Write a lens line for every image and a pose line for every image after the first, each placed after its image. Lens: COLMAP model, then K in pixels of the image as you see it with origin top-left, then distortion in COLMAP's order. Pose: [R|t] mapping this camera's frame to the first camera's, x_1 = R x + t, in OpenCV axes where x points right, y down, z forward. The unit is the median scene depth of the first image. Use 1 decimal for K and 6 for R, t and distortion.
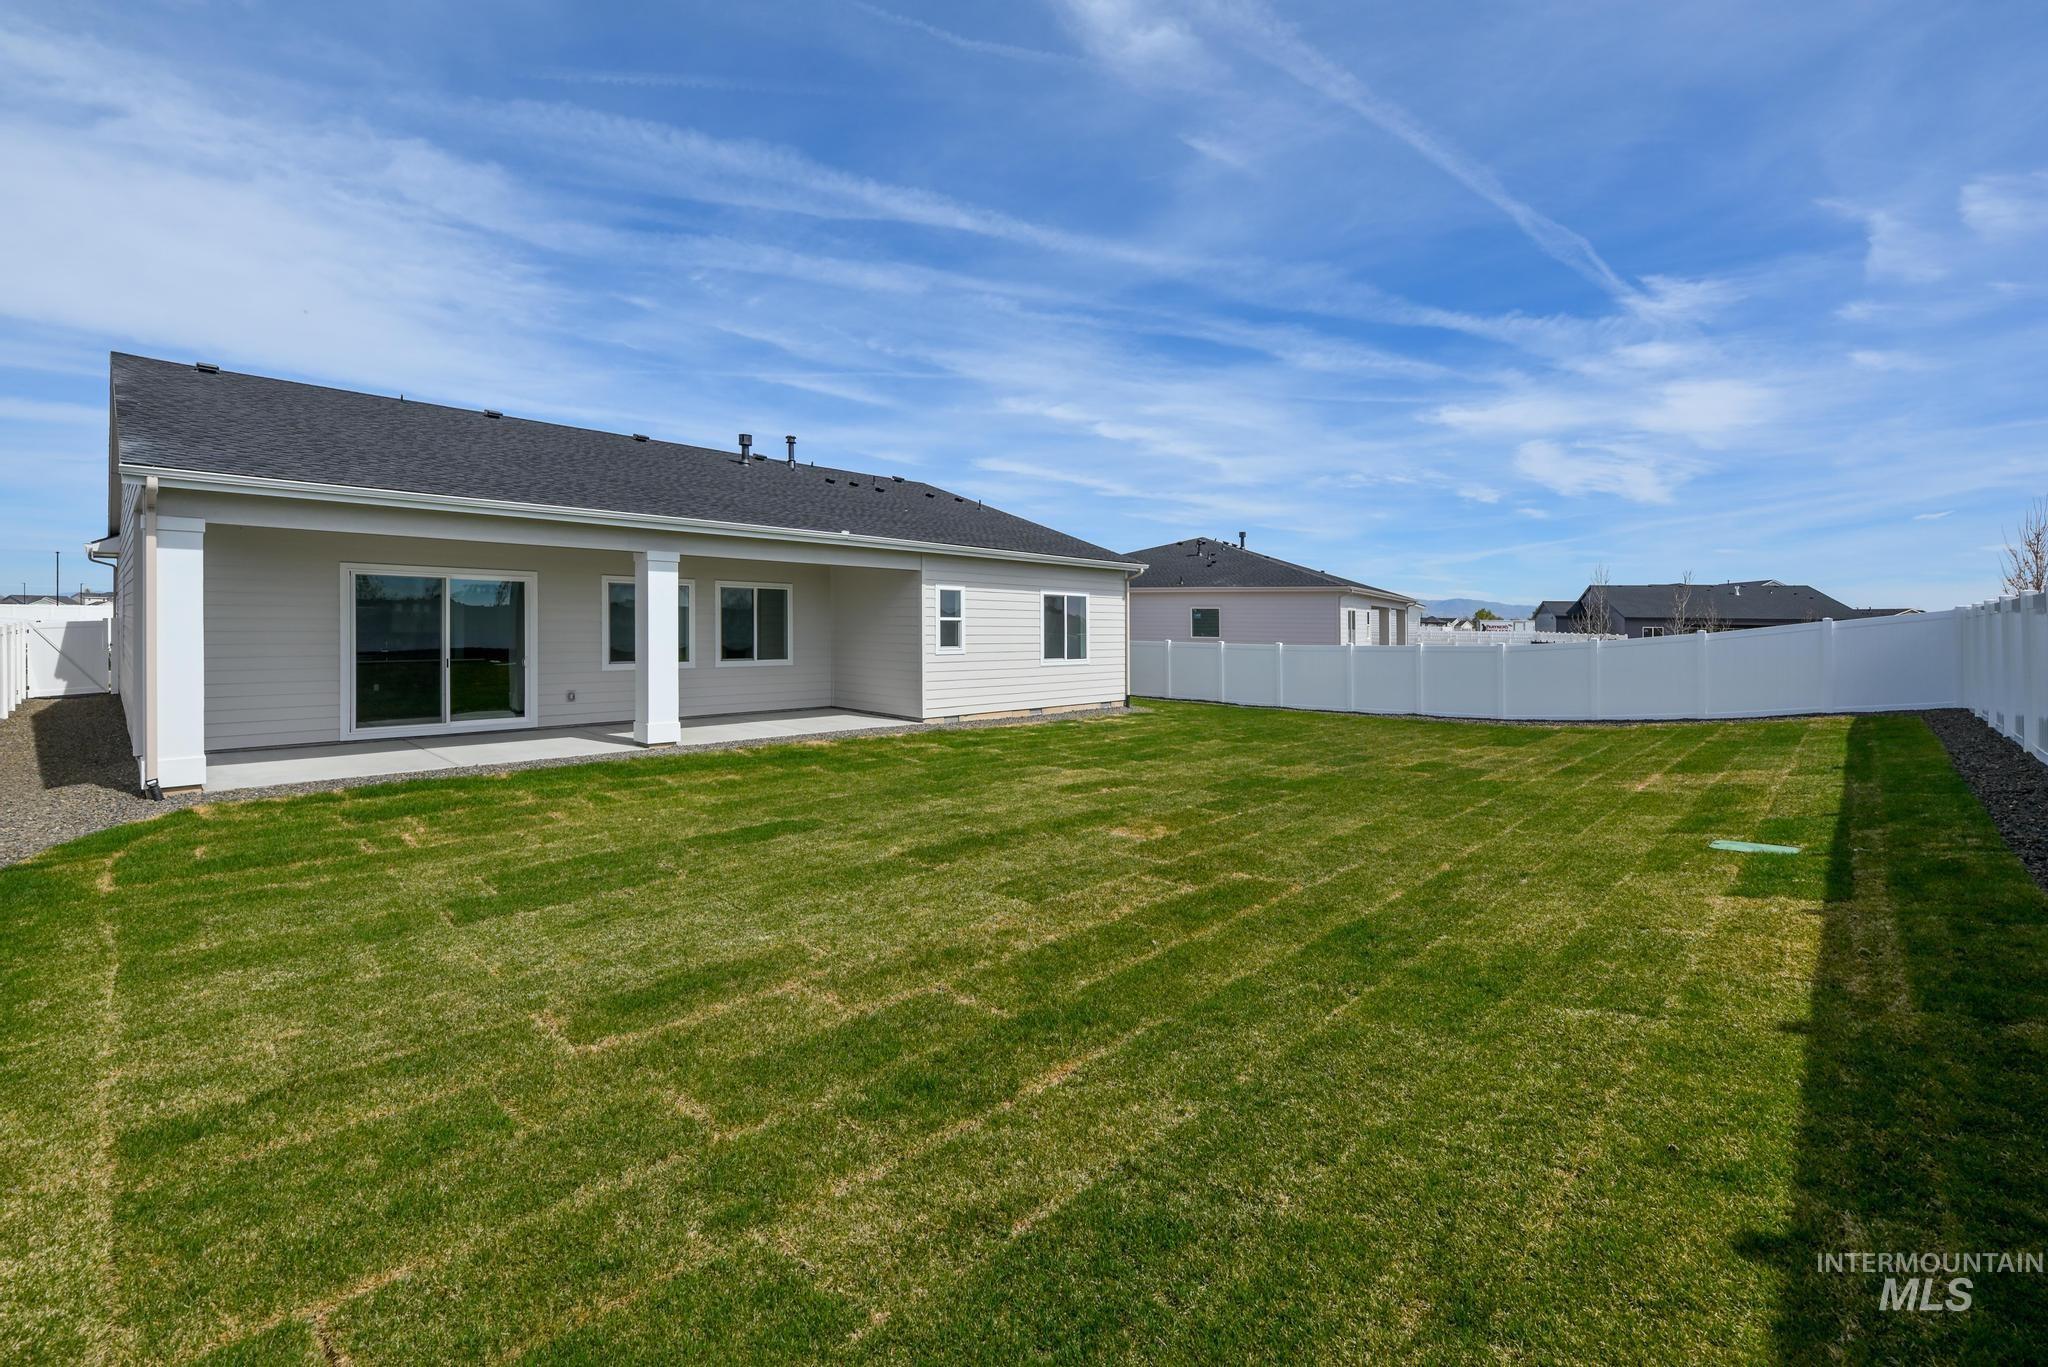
lens RADIAL K [[862.1, 0, 996.2], [0, 862.1, 623.6], [0, 0, 1]] dist [0.000210, 0.000109]
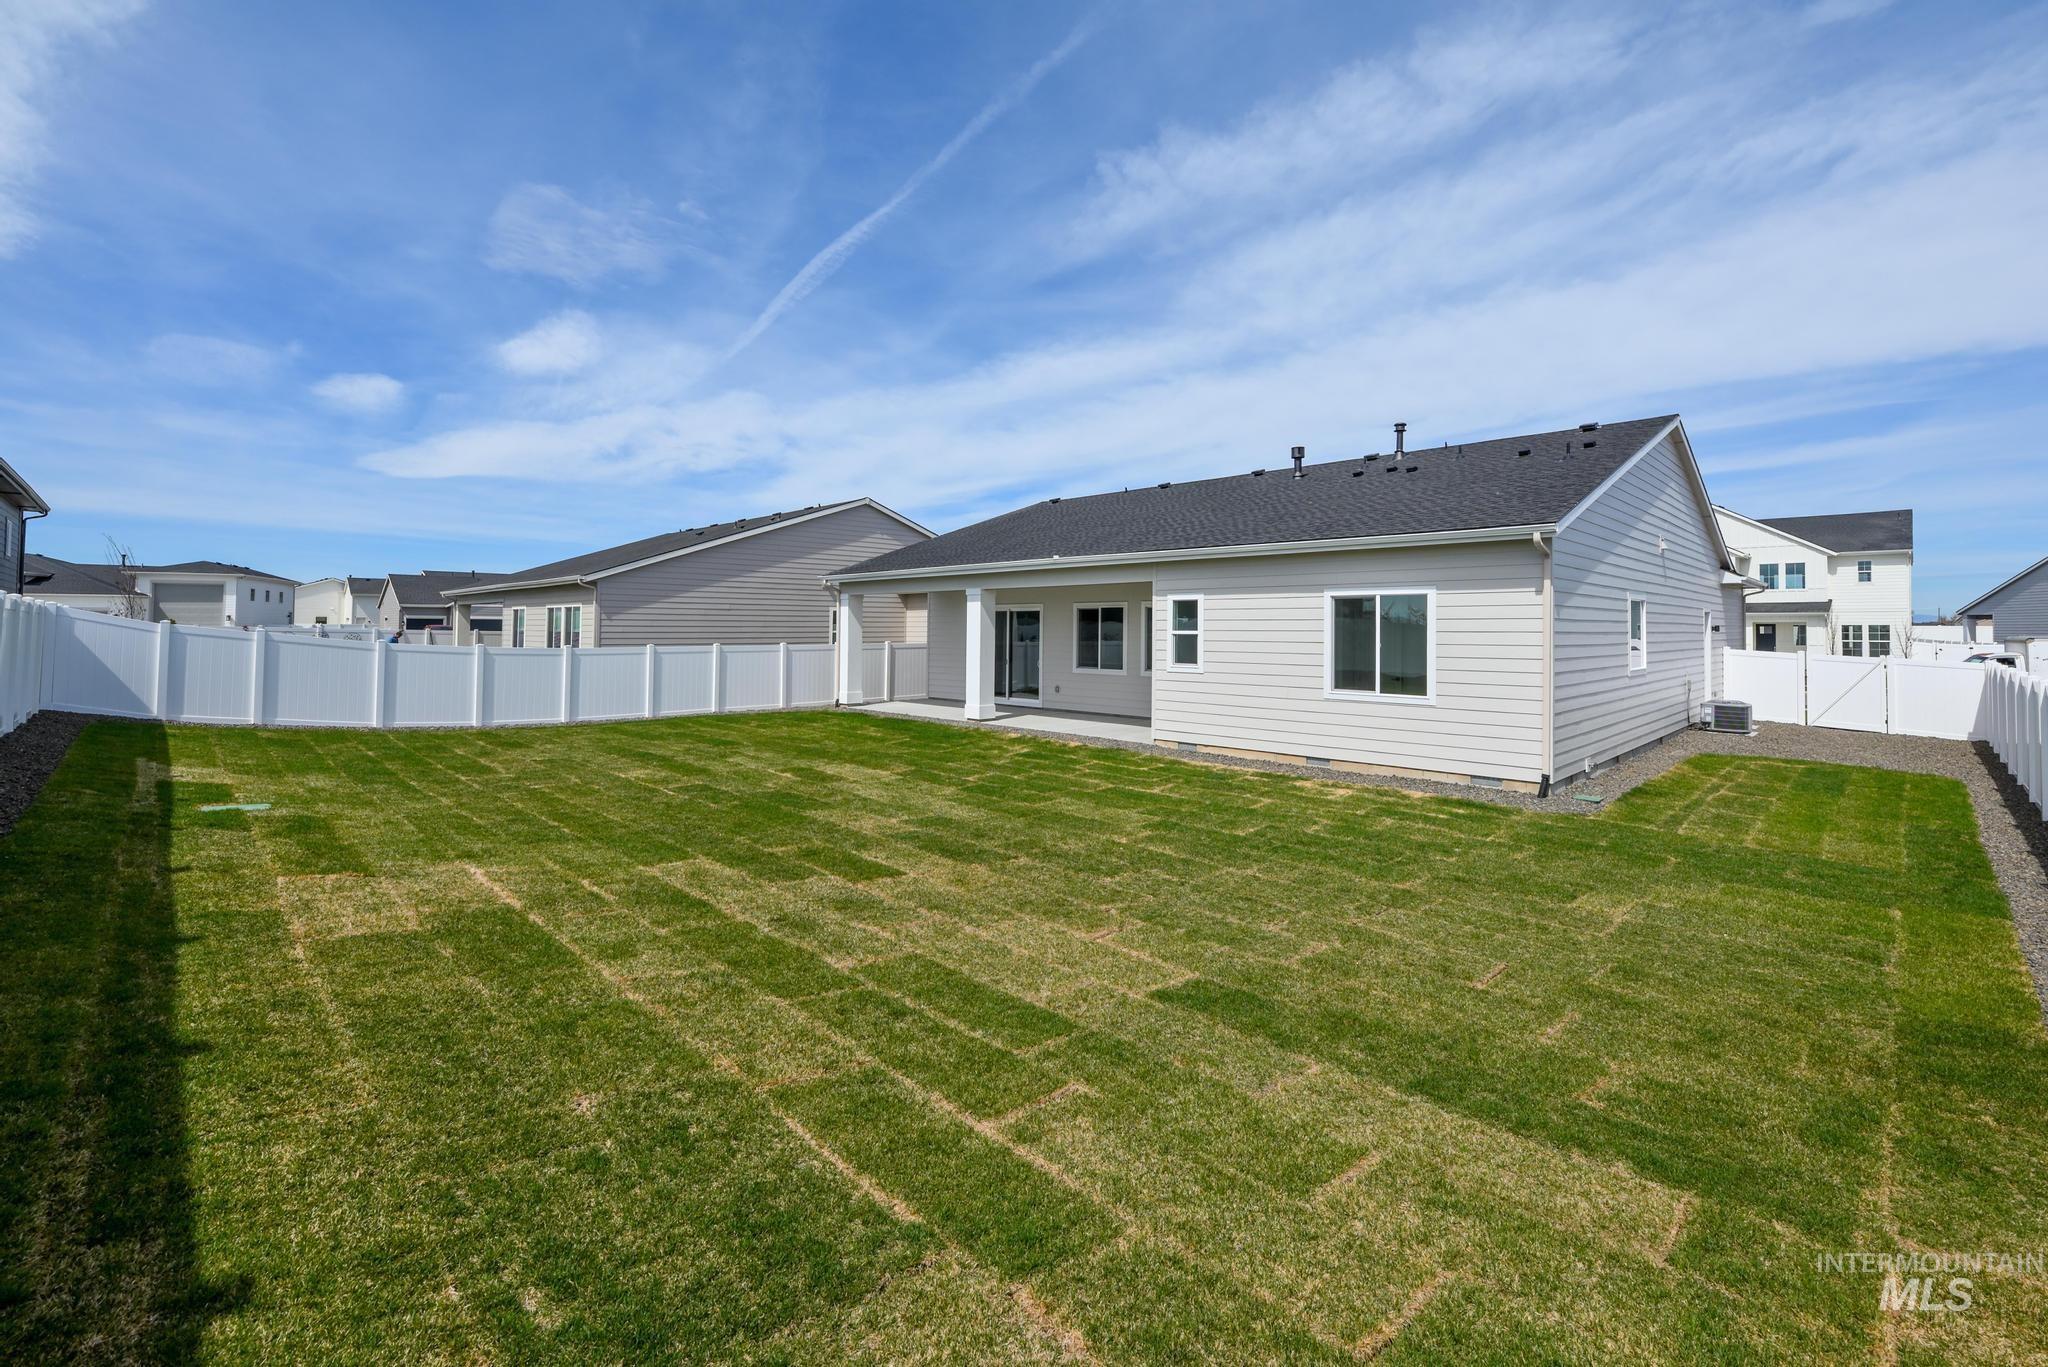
lens RADIAL K [[862.1, 0, 996.2], [0, 862.1, 623.6], [0, 0, 1]] dist [0.000210, 0.000109]
pose [[-0.029050, -0.021310, -0.999351, 0.782252], [-0.010263, 0.999726, -0.021020, 0.005802], [0.999525, 0.009645, -0.029261, 0.777602]]
